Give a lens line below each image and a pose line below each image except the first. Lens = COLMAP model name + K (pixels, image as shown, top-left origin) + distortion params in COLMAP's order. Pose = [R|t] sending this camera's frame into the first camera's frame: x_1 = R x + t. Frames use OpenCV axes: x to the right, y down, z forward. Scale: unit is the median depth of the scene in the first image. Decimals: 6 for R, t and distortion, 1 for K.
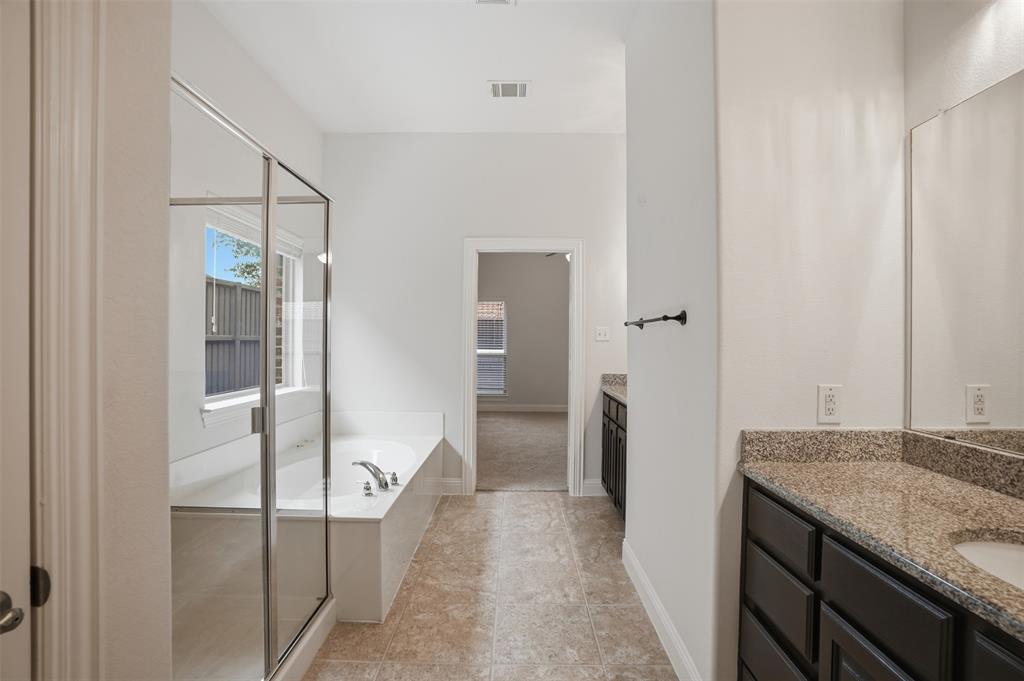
lens RADIAL K [[476.4, 0, 512.0], [0, 476.4, 340.5], [0, 0, 1]] dist [-0.058093, 0.000354]
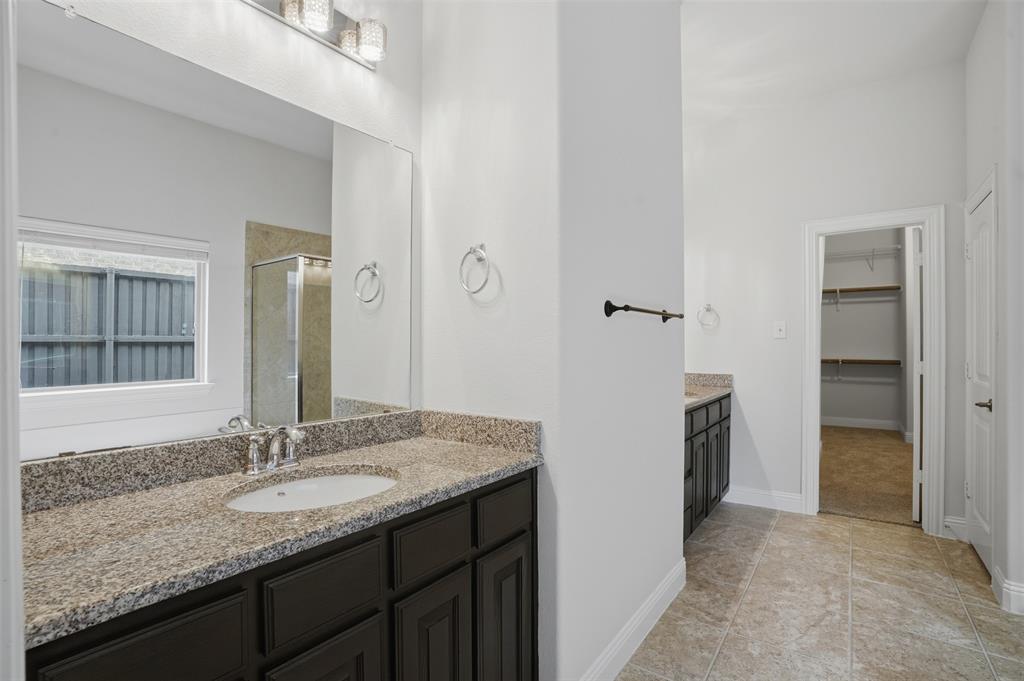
lens RADIAL K [[476.4, 0, 512.0], [0, 476.4, 340.5], [0, 0, 1]] dist [-0.058093, 0.000354]
pose [[-0.812449, -0.002860, 0.583025, -0.013150], [-0.002960, 0.999995, 0.000781, 0.032481], [-0.583024, -0.001092, -0.812454, 2.053337]]
